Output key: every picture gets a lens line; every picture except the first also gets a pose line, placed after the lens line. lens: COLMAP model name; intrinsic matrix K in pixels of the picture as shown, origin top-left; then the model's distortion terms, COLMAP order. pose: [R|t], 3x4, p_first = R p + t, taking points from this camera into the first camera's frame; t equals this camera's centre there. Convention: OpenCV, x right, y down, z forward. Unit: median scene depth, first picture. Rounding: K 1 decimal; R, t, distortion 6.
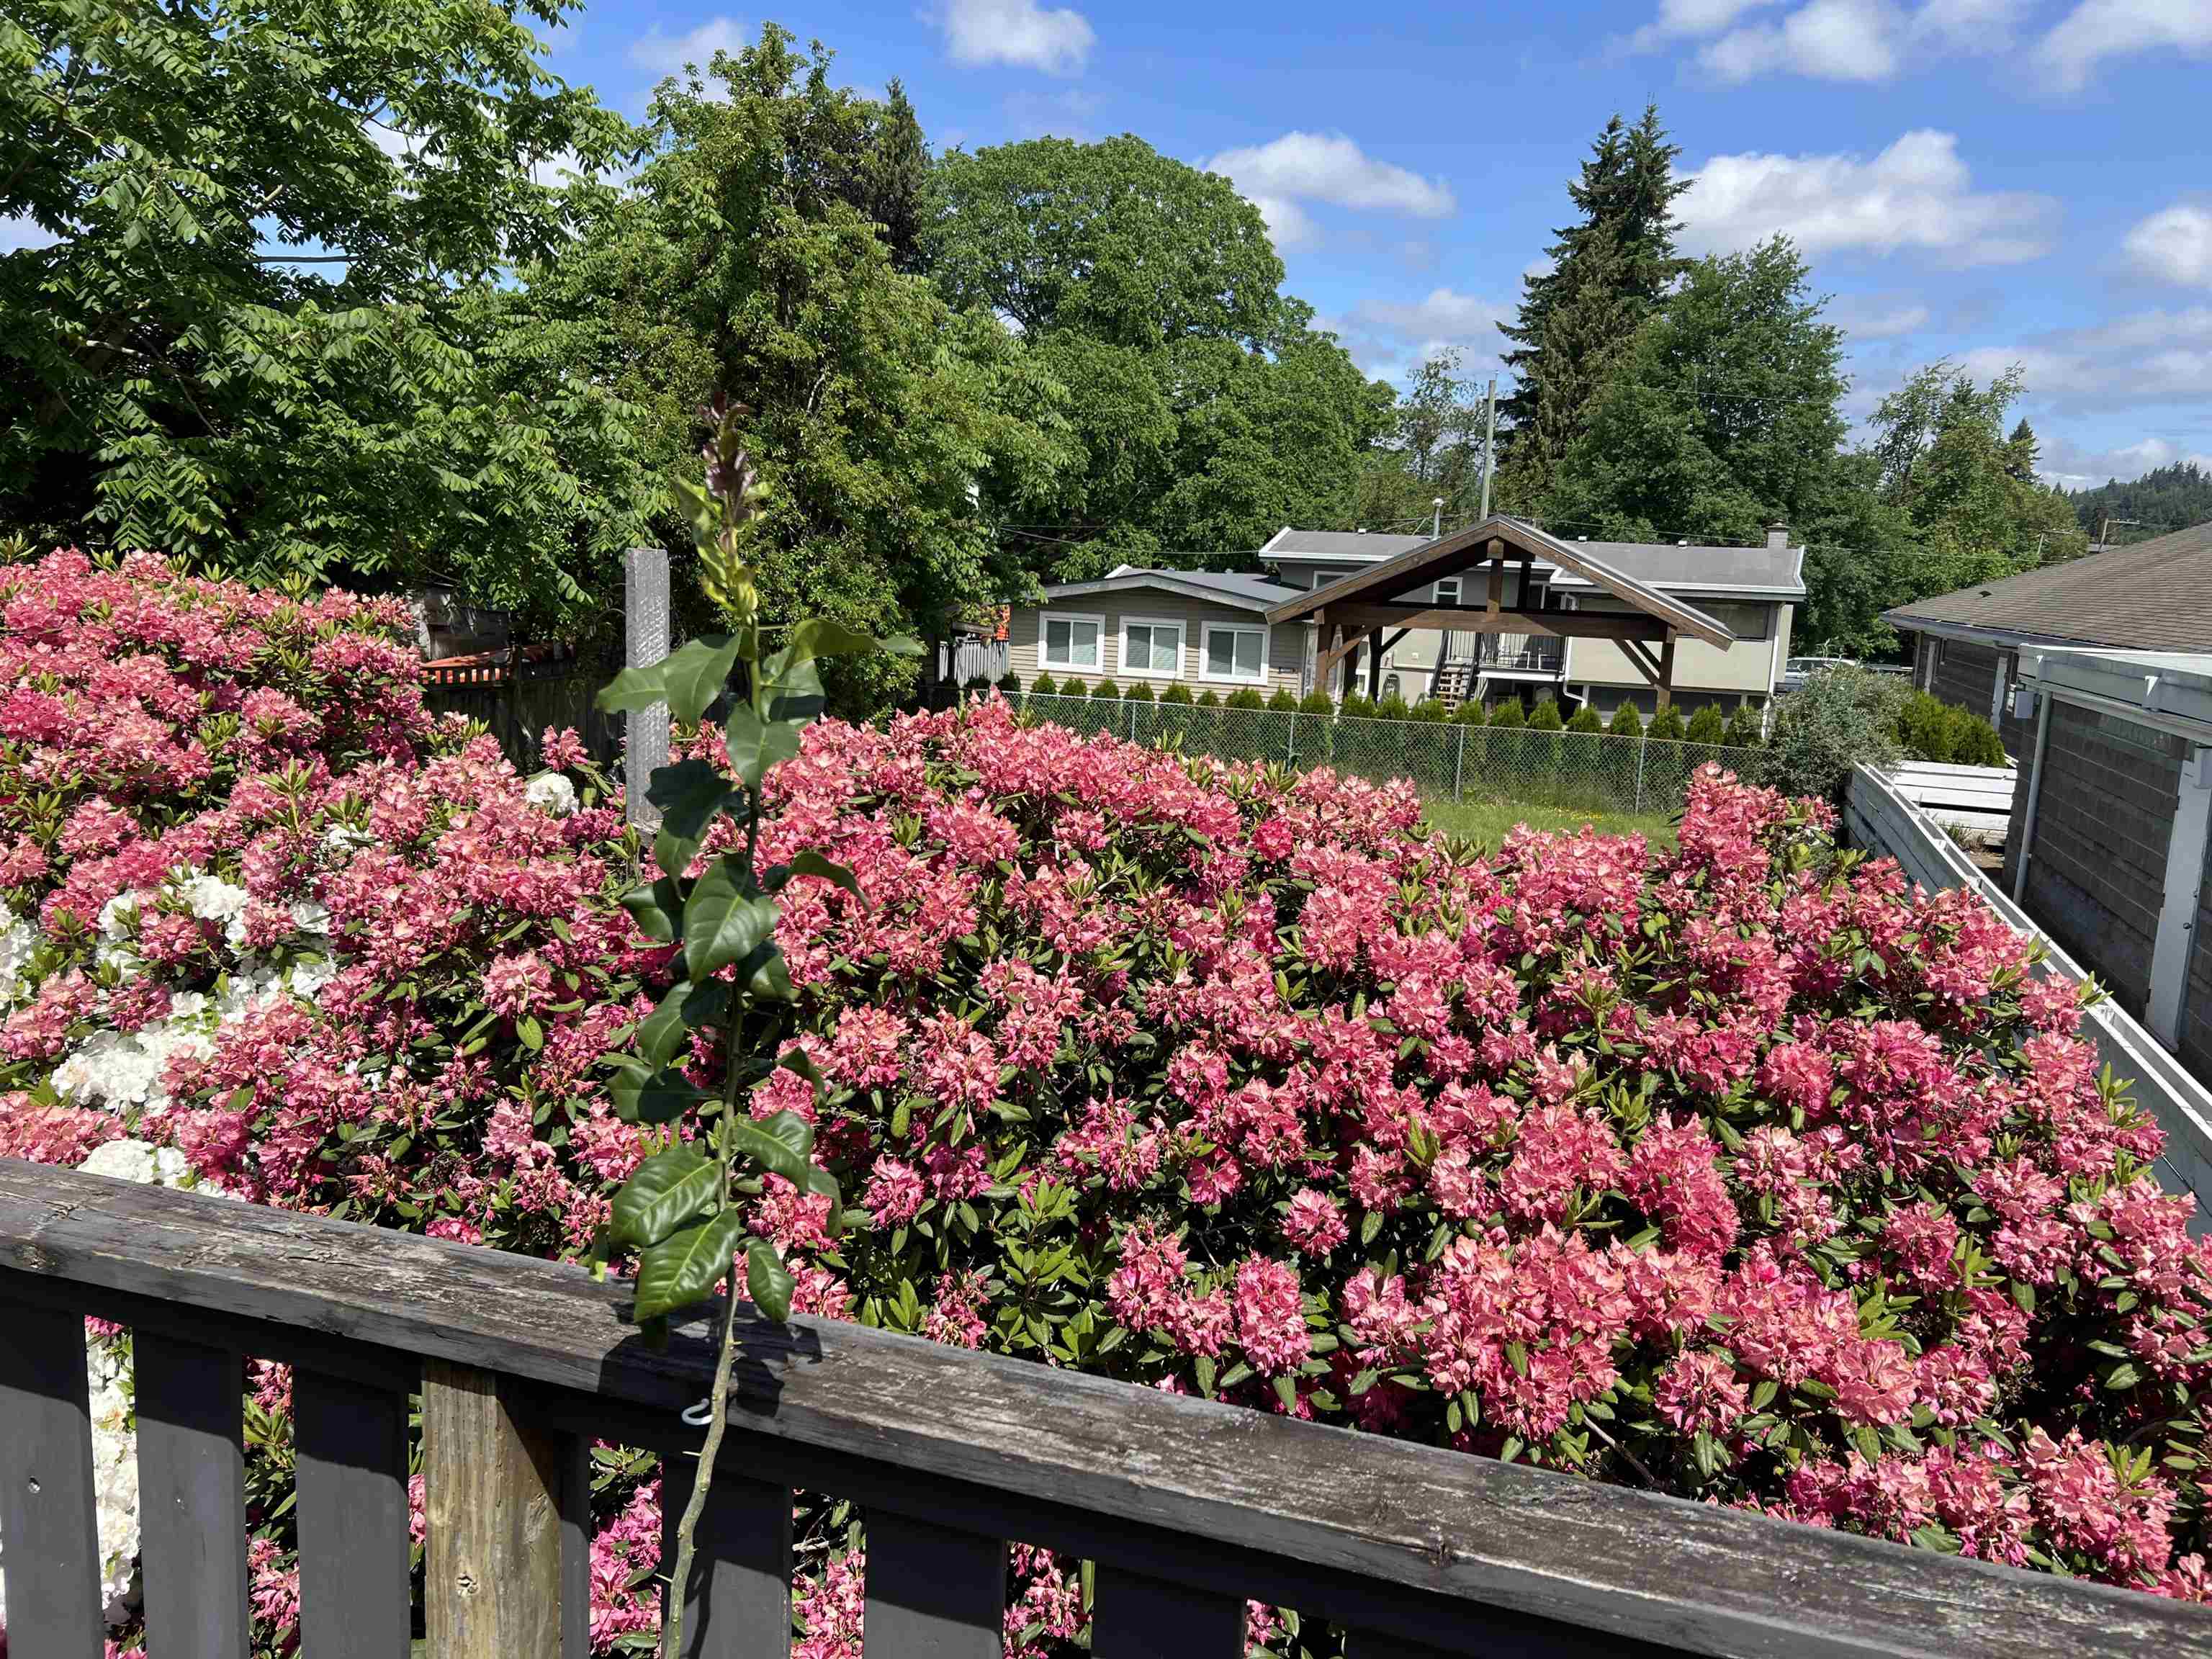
lens RADIAL K [[1679.3, 0, 1107.3], [0, 1679.3, 828.6], [0, 0, 1]] dist [0.010178, 0.003460]
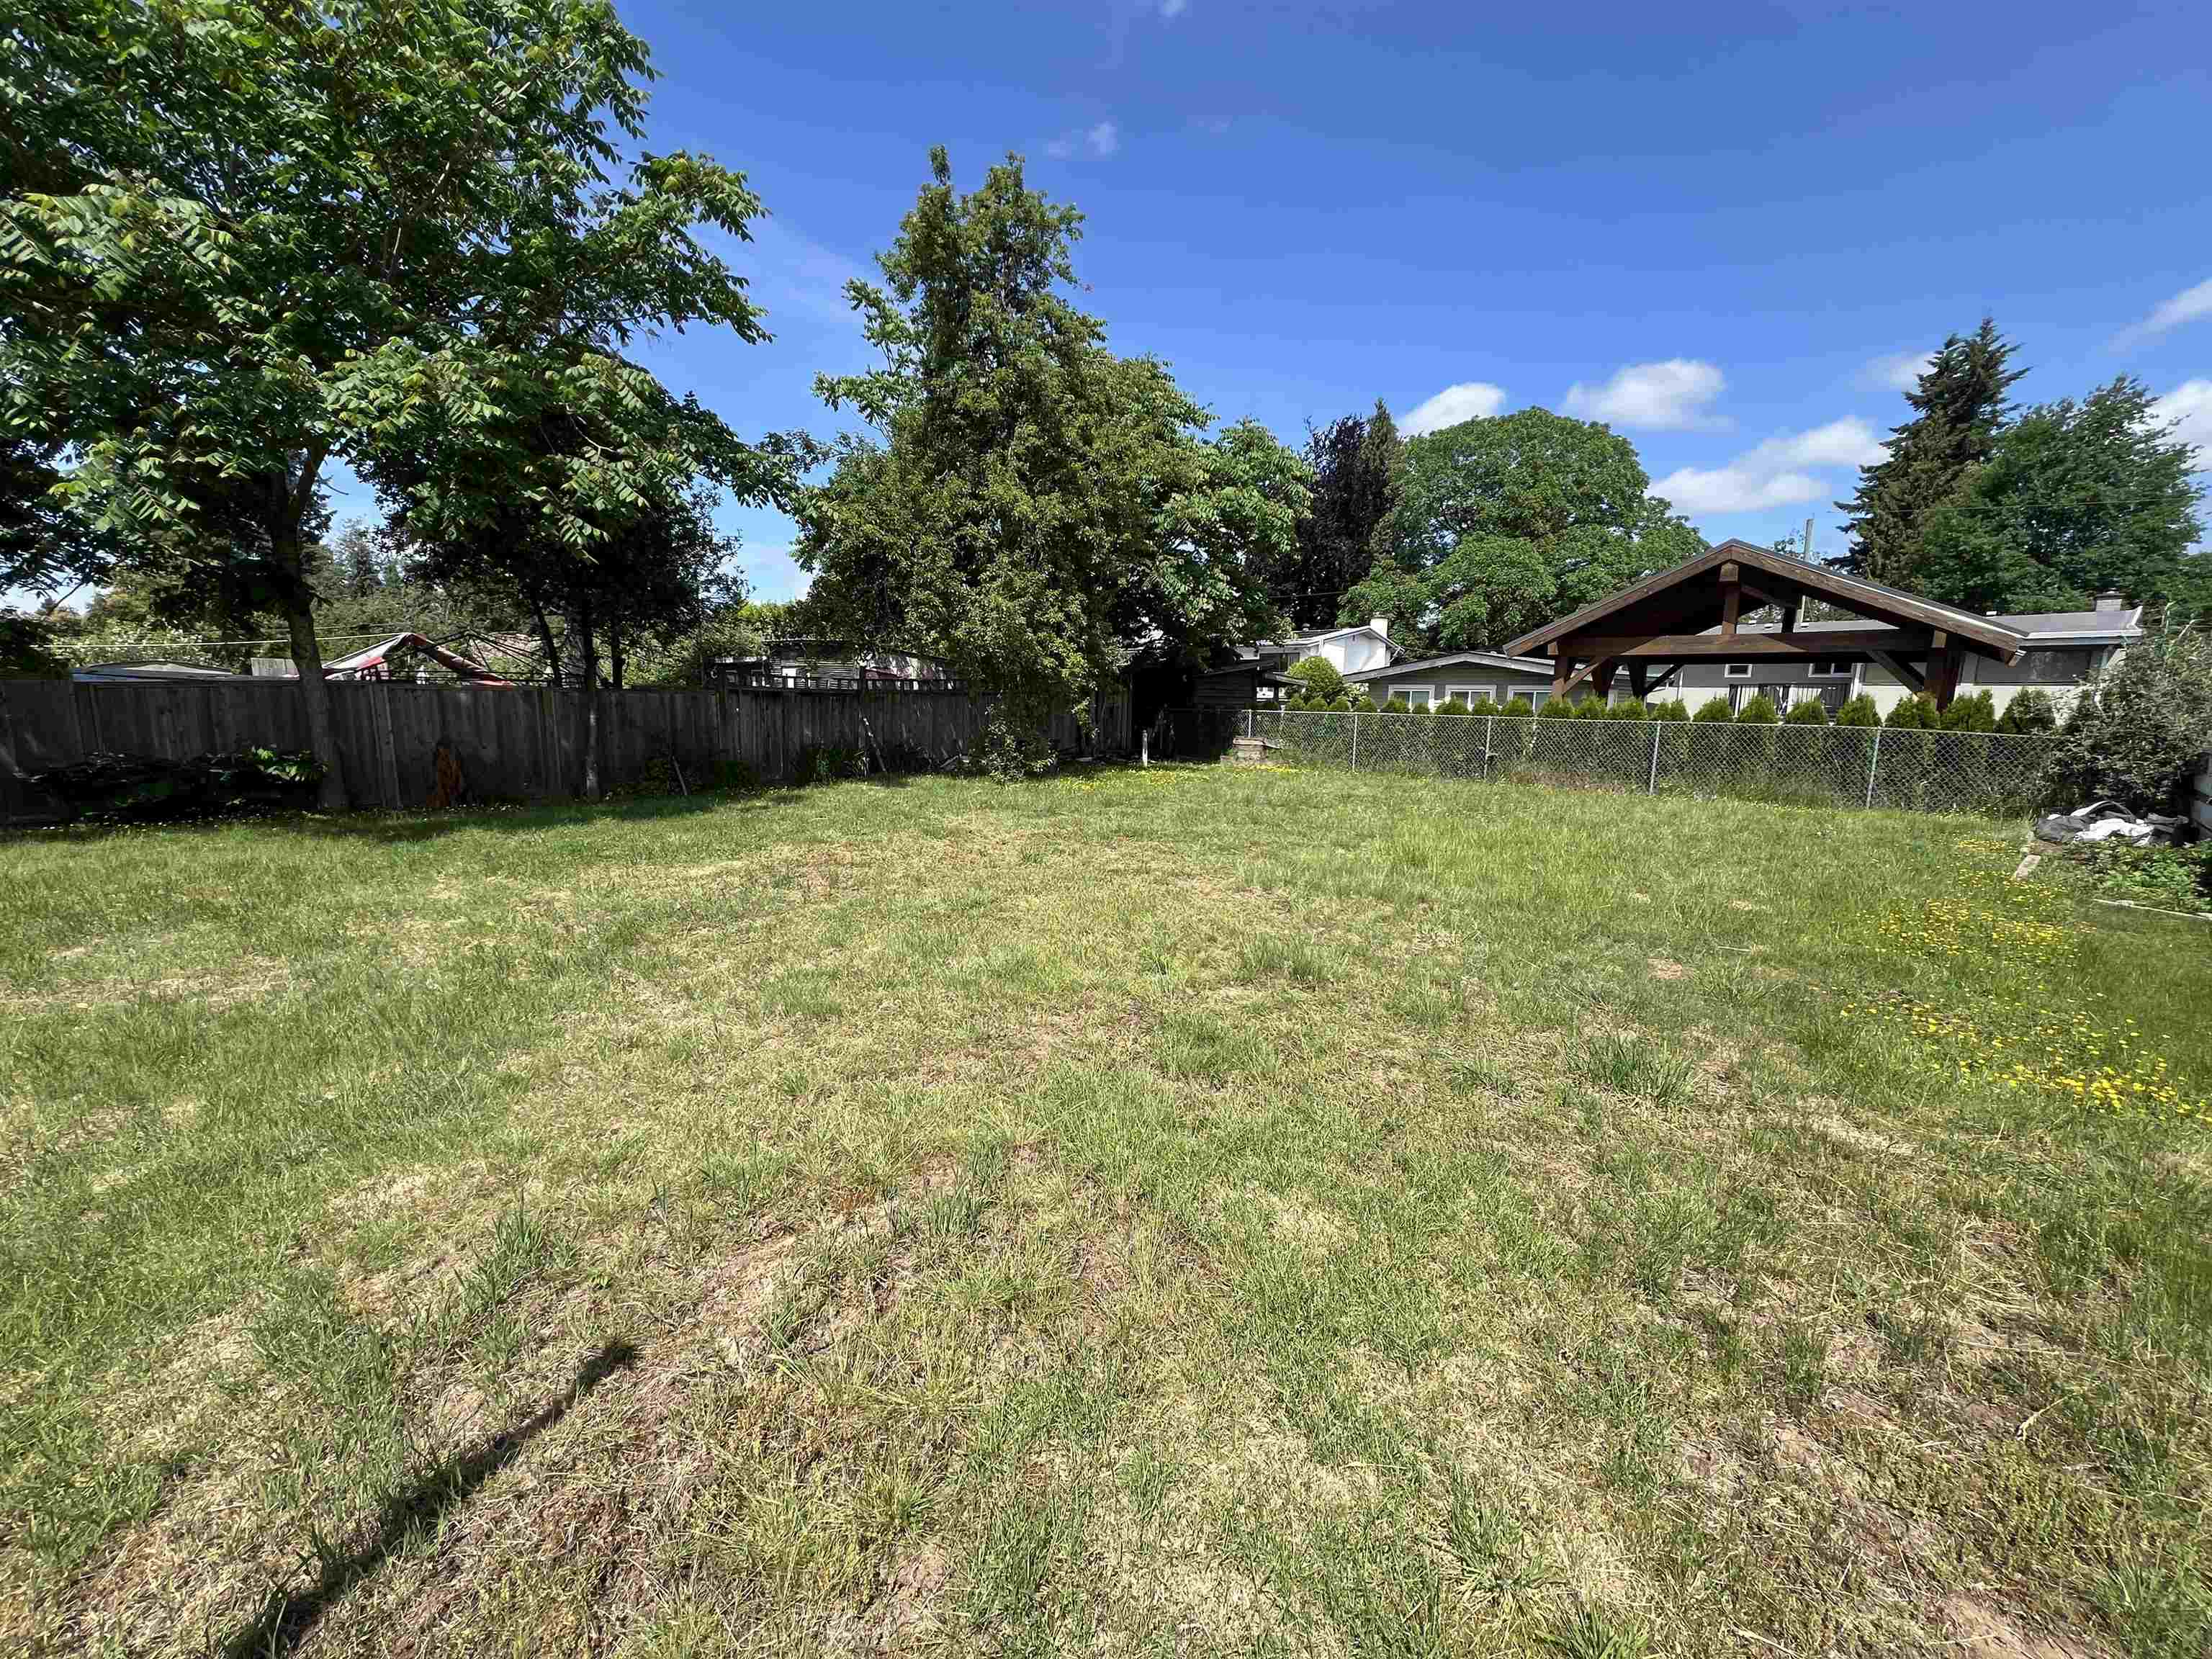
lens RADIAL K [[870.3, 0, 1104.0], [0, 870.3, 833.8], [0, 0, 1]] dist [-0.001723, -0.000251]
pose [[0.885719, 0.037852, -0.462676, 0.046382], [-0.046482, 0.998893, -0.007263, 0.008041], [0.461889, 0.027940, 0.886498, 0.107900]]
